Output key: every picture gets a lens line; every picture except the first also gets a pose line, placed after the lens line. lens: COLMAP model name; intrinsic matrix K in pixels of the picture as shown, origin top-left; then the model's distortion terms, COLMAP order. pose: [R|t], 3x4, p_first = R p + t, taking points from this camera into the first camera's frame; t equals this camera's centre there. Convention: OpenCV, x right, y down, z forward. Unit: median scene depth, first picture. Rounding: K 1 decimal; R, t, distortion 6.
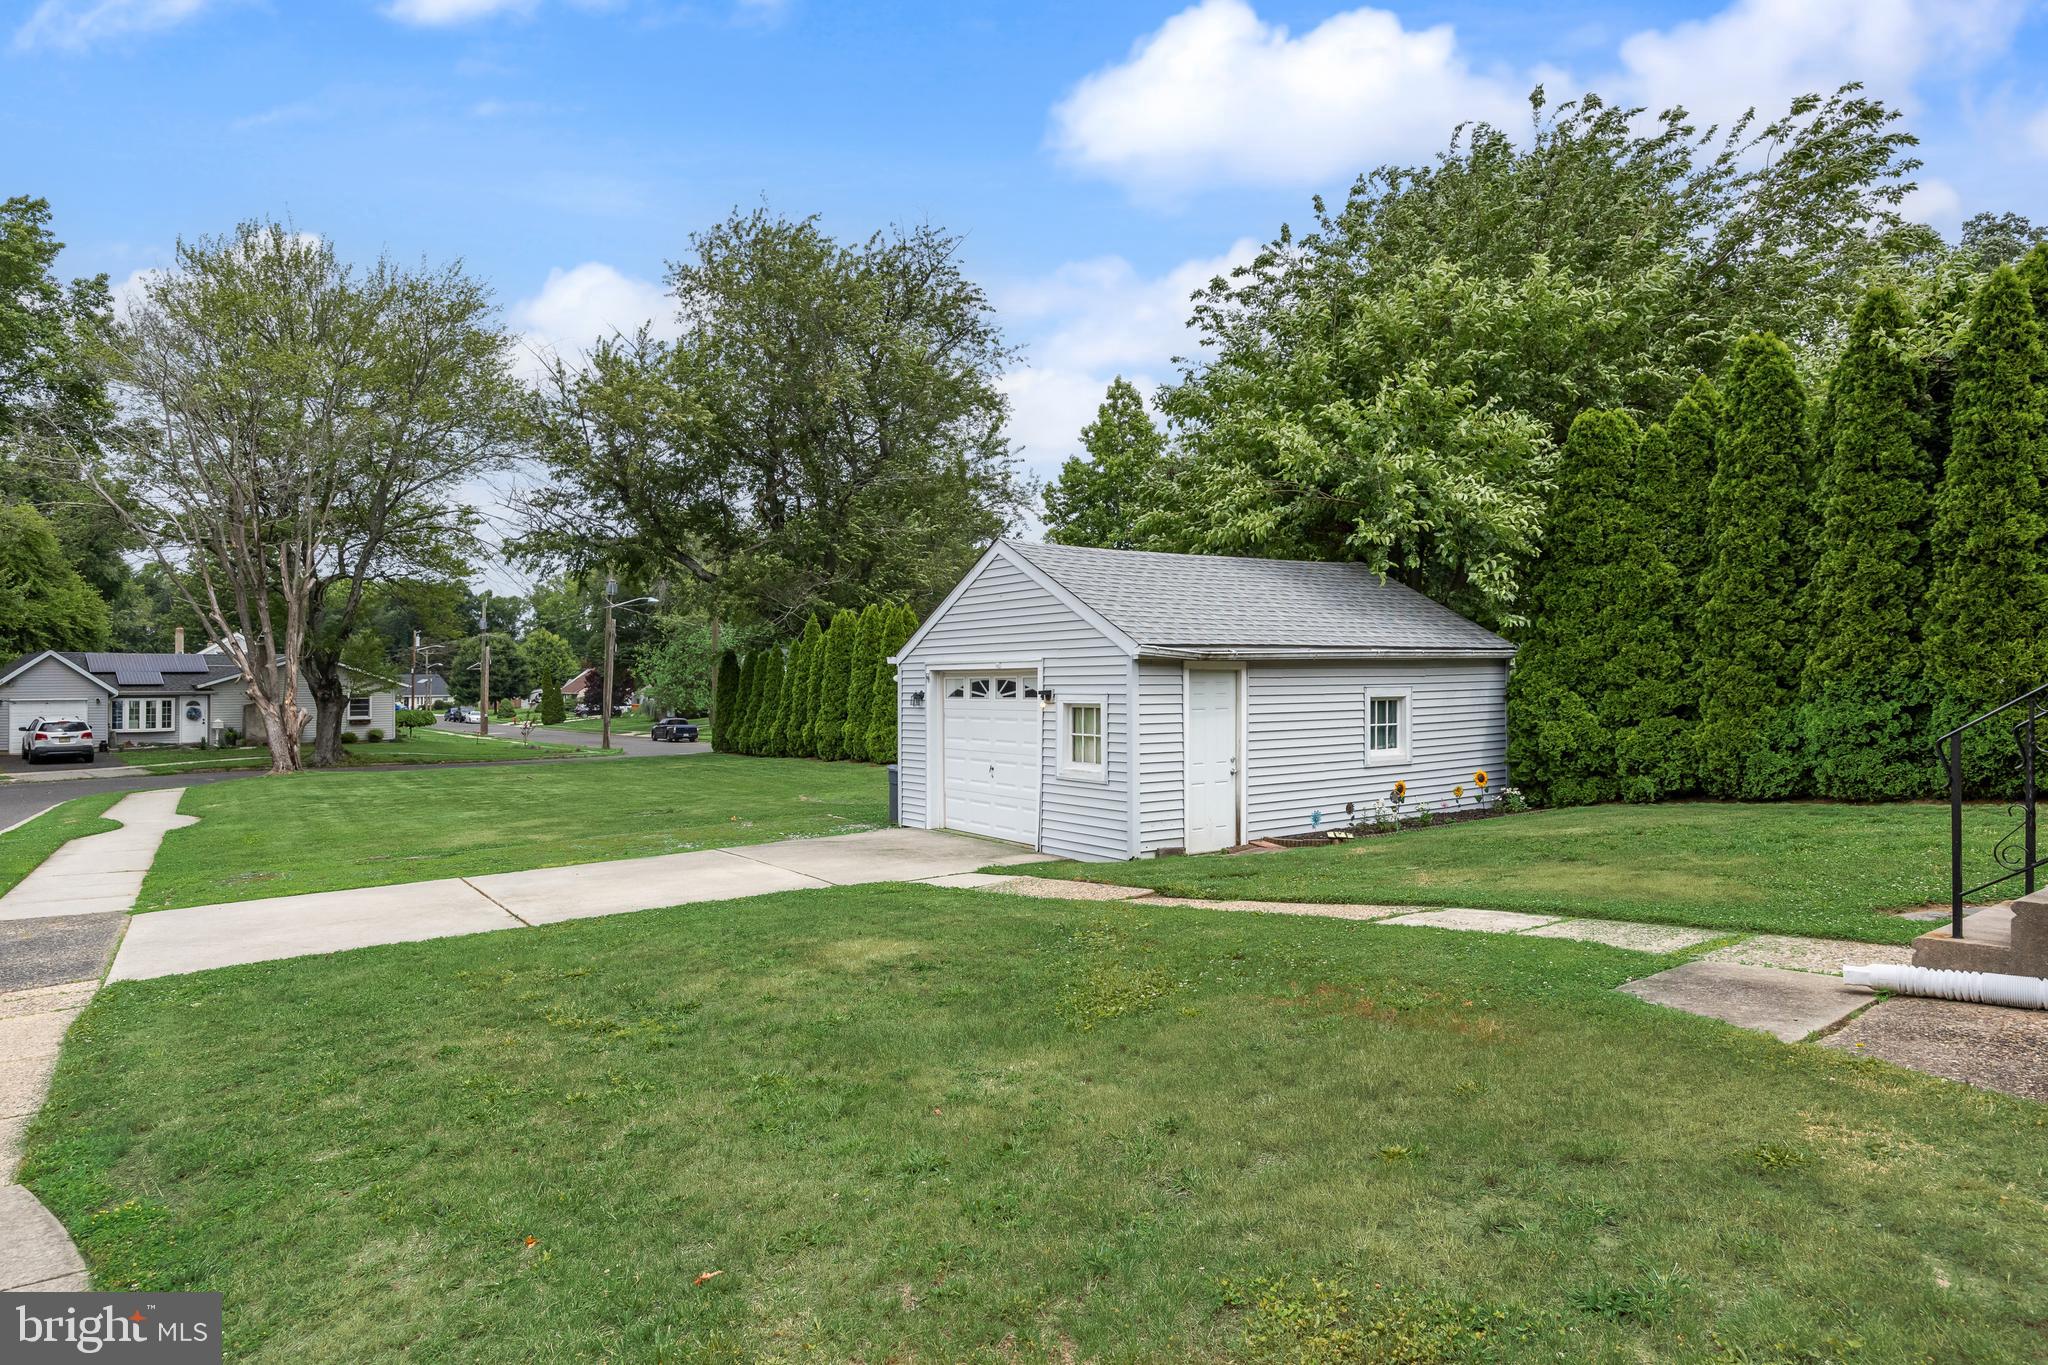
lens RADIAL K [[1129.0, 0, 1024.0], [0, 1129.0, 682.5], [0, 0, 1]] dist [0.002986, -0.000723]
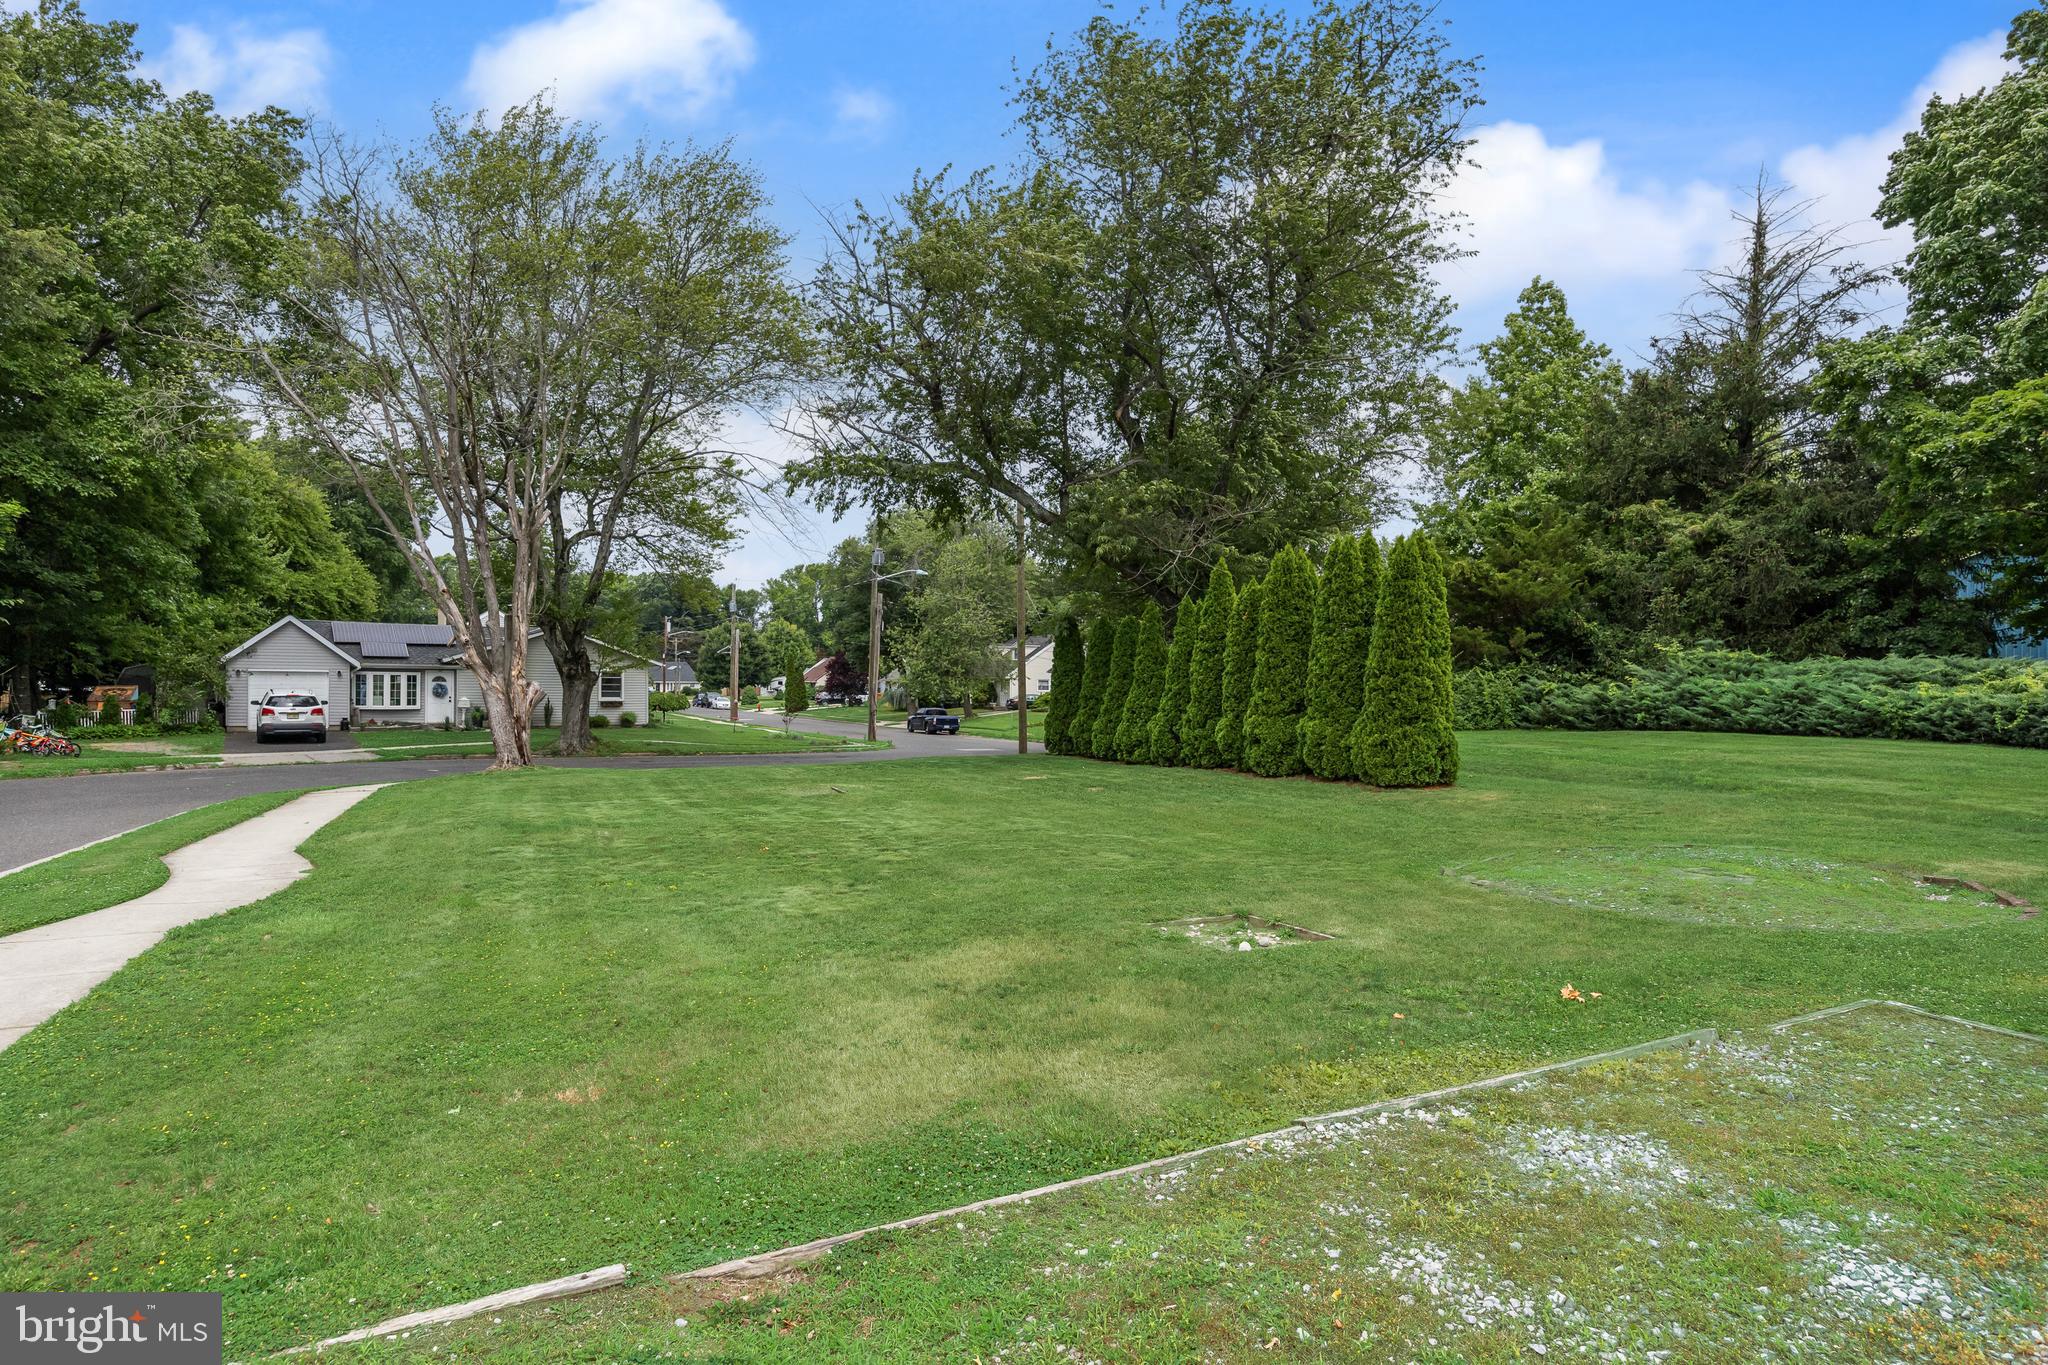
lens RADIAL K [[994.3, 0, 1027.1], [0, 994.3, 726.1], [0, 0, 1]] dist [-0.004133, -0.000005]
pose [[0.989589, 0.024630, -0.141802, -0.159463], [-0.018482, 0.998838, 0.044508, 0.012103], [0.142733, -0.041424, 0.988894, 0.285084]]
